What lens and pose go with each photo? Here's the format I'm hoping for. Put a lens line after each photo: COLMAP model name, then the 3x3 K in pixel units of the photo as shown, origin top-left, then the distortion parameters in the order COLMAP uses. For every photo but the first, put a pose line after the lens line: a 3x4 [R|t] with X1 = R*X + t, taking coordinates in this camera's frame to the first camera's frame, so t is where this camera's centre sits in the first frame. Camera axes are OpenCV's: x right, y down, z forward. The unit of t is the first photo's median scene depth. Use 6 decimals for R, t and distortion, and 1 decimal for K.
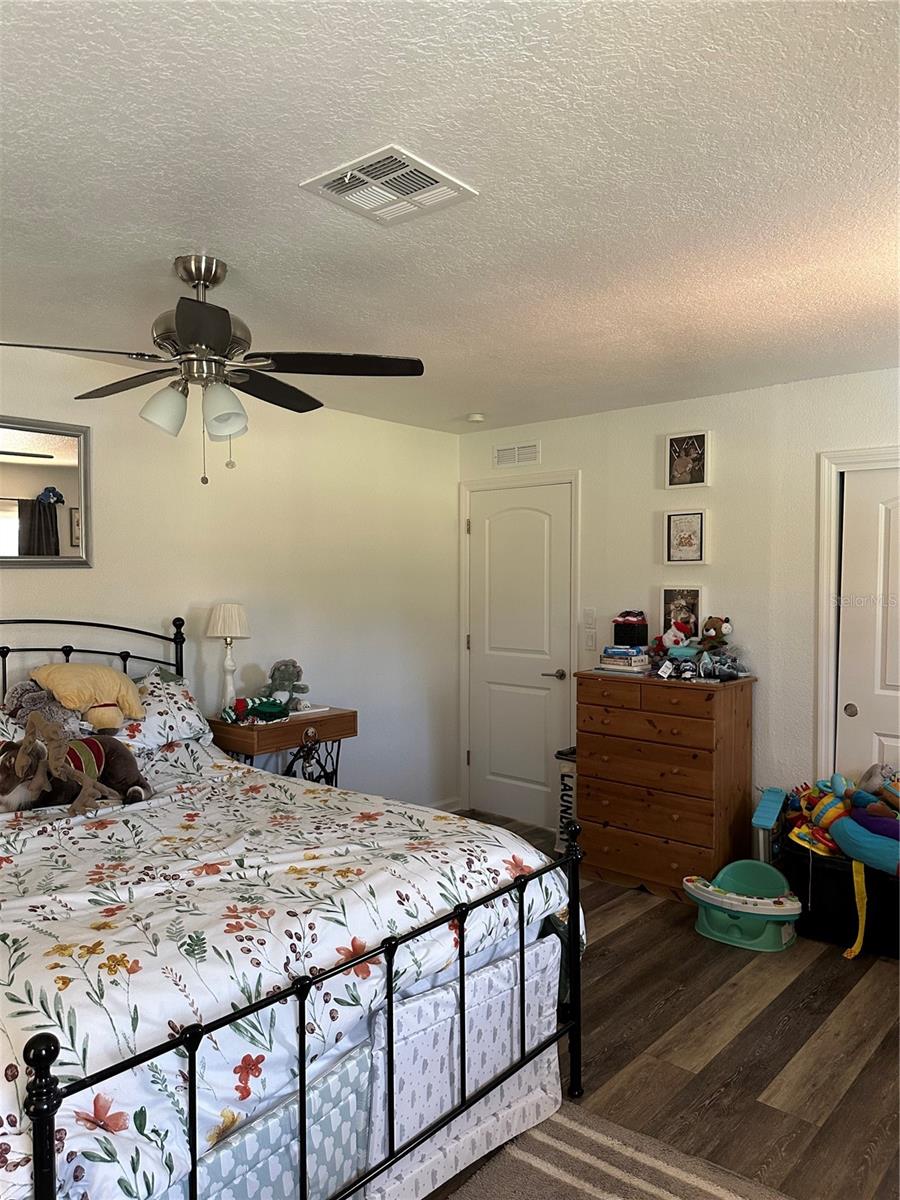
lens RADIAL K [[845.0, 0, 446.5], [0, 845.0, 596.1], [0, 0, 1]] dist [0.157525, -0.251024]
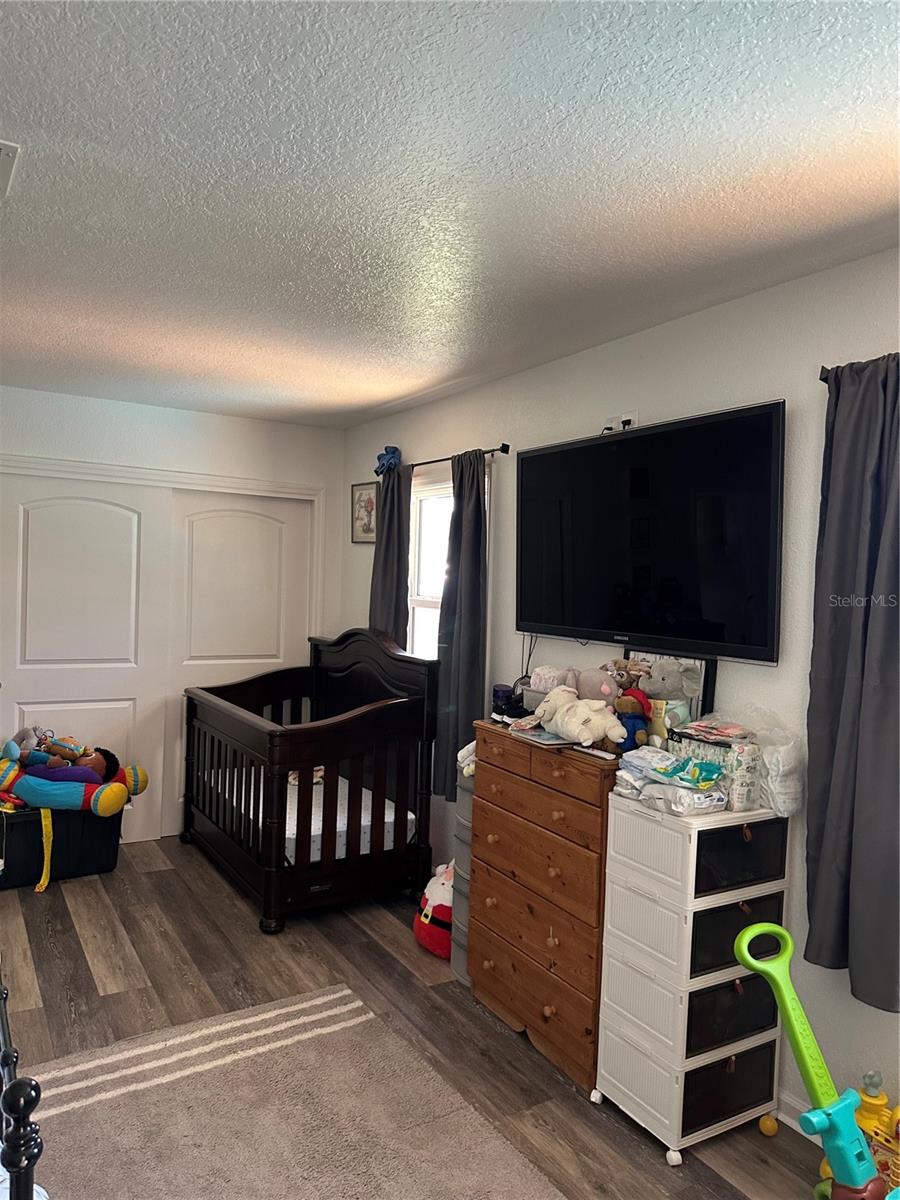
lens RADIAL K [[847.7, 0, 450.0], [0, 847.7, 600.0], [0, 0, 1]] dist [0.083856, -0.099412]
pose [[0.300990, -0.023353, 0.953341, -0.430632], [-0.000252, 0.999698, 0.024568, -0.008056], [-0.953627, -0.007635, 0.300893, 0.101783]]
